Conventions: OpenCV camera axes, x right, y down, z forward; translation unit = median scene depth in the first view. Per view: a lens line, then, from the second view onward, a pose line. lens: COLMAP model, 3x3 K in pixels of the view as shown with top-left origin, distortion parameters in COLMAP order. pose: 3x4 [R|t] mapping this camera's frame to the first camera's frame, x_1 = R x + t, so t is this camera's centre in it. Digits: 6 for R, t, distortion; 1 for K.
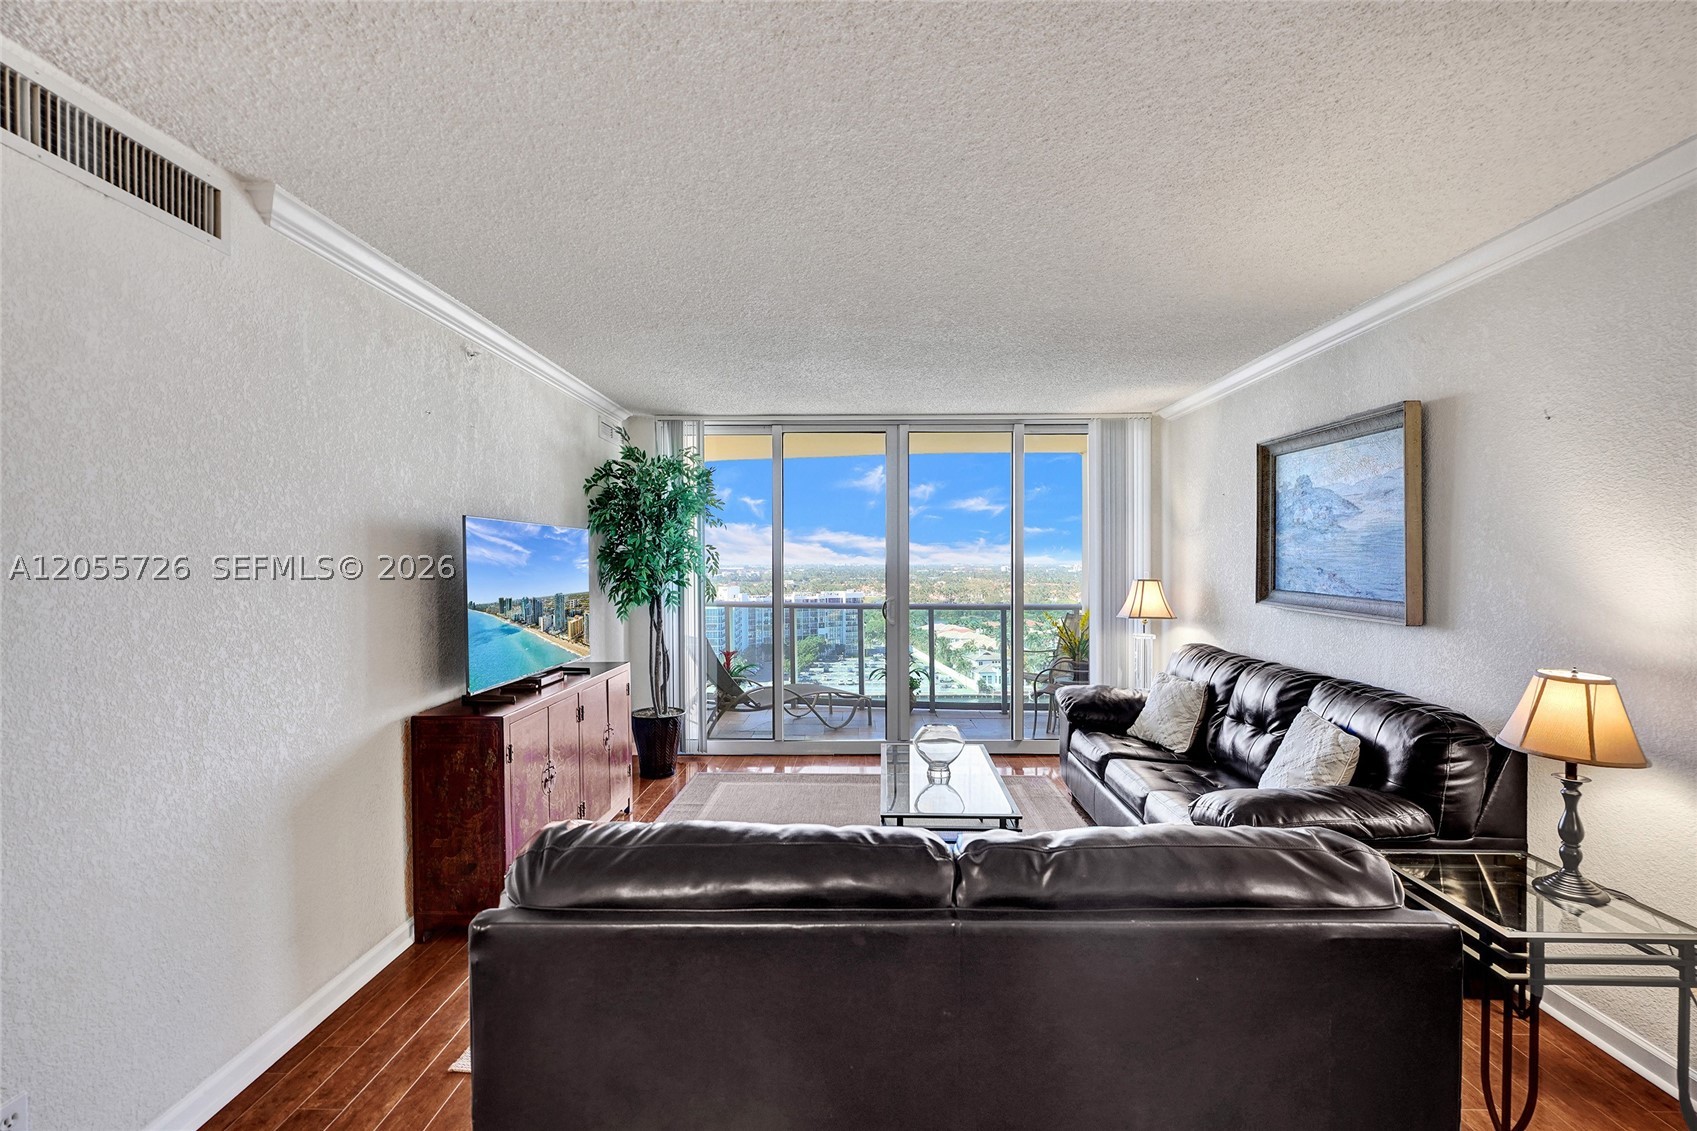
lens RADIAL K [[763.8, 0, 864.5], [0, 763.8, 569.3], [0, 0, 1]] dist [-0.009226, 0.003229]
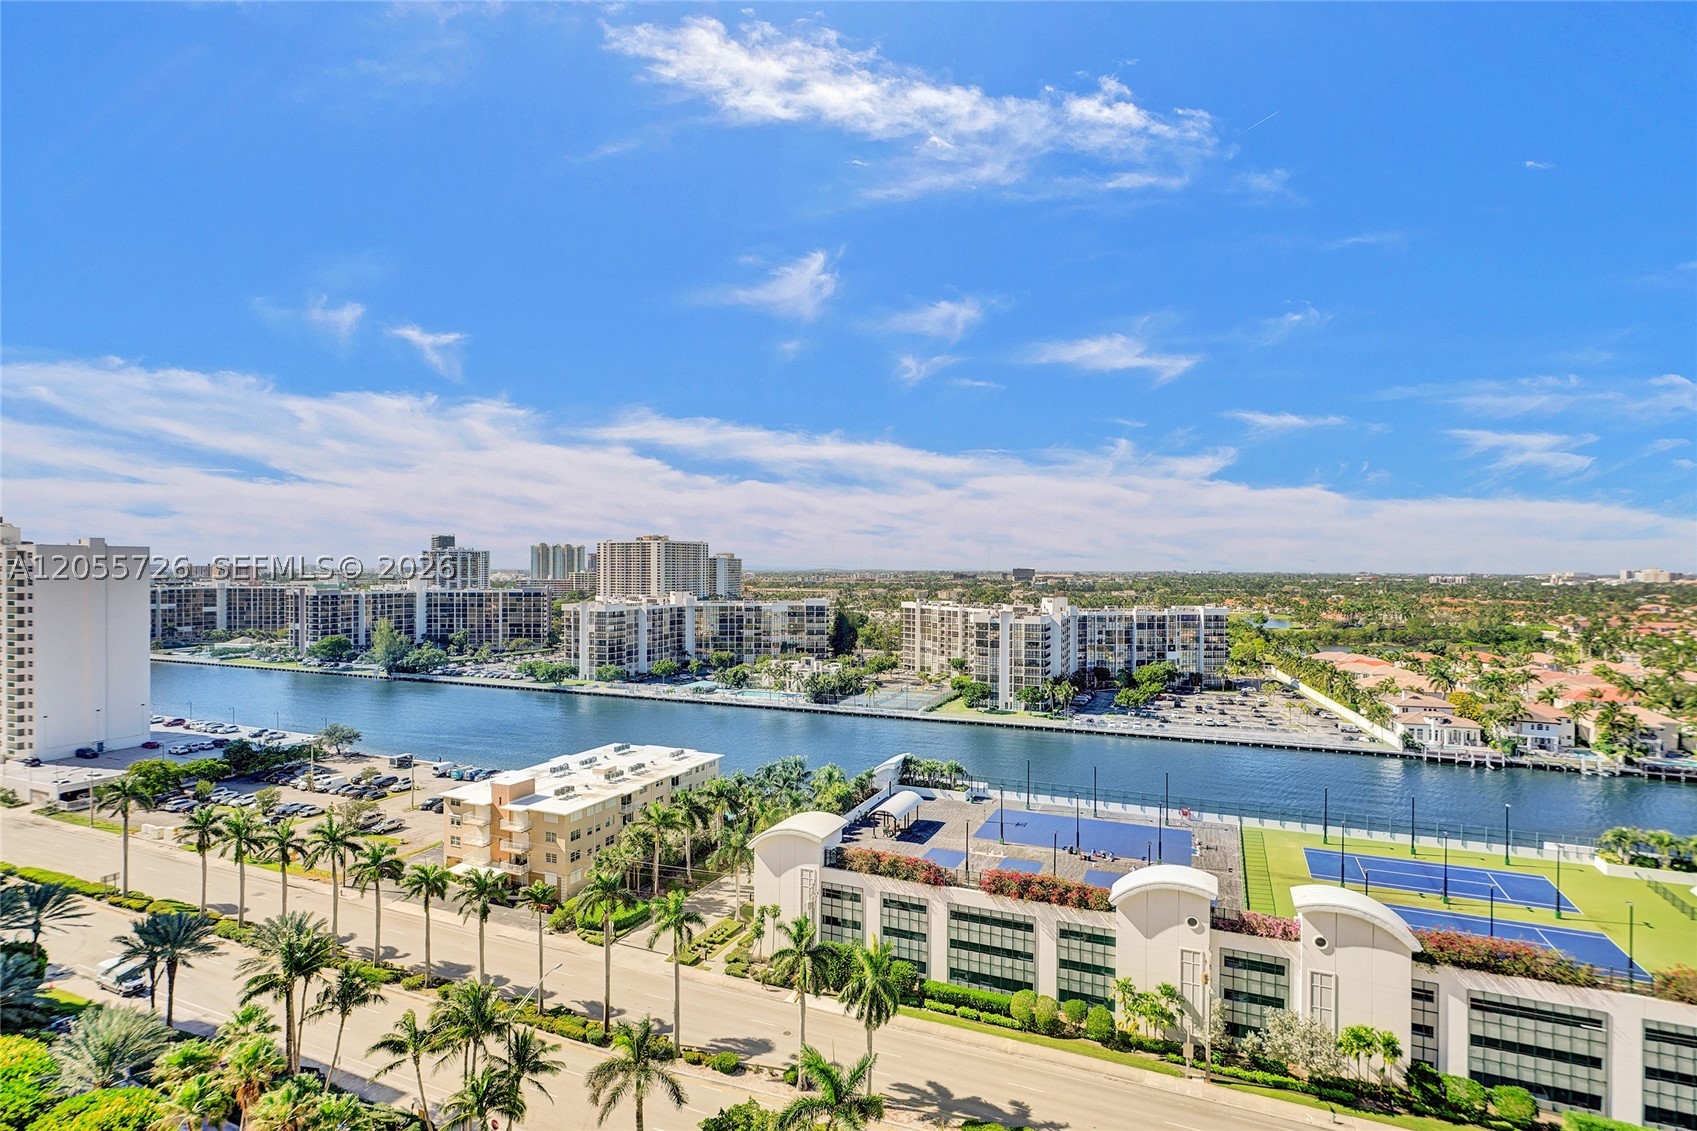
lens RADIAL K [[864.0, 0, 829.7], [0, 864.0, 552.2], [0, 0, 1]] dist [-0.005544, 0.005744]
pose [[0.905569, -0.004106, -0.424179, 0.204347], [-0.008621, 0.999568, -0.028080, 0.029970], [0.424111, 0.029086, 0.905143, 0.555194]]
